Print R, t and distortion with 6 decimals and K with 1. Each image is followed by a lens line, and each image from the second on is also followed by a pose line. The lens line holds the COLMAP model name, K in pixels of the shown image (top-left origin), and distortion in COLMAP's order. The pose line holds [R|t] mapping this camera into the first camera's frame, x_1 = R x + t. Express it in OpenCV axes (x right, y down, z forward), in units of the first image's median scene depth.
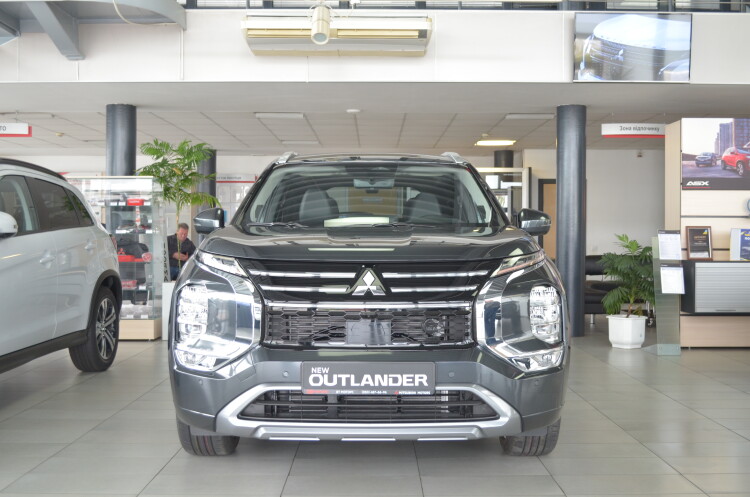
lens RADIAL K [[856.7, 0, 376.0], [0, 856.7, 248.5], [0, 0, 1]] dist [-0.004884, 0.000000]
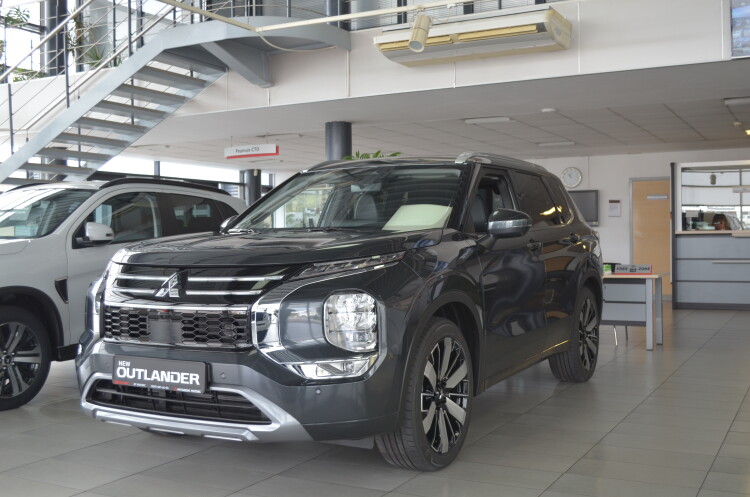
lens RADIAL K [[831.3, 0, 374.0], [0, 831.3, 247.7], [0, 0, 1]] dist [-0.010148, 0.000000]
pose [[0.878541, -0.002584, -0.477660, 0.721343], [0.001439, 0.999995, -0.002762, -0.004212], [0.477665, 0.001739, 0.878540, 0.207210]]
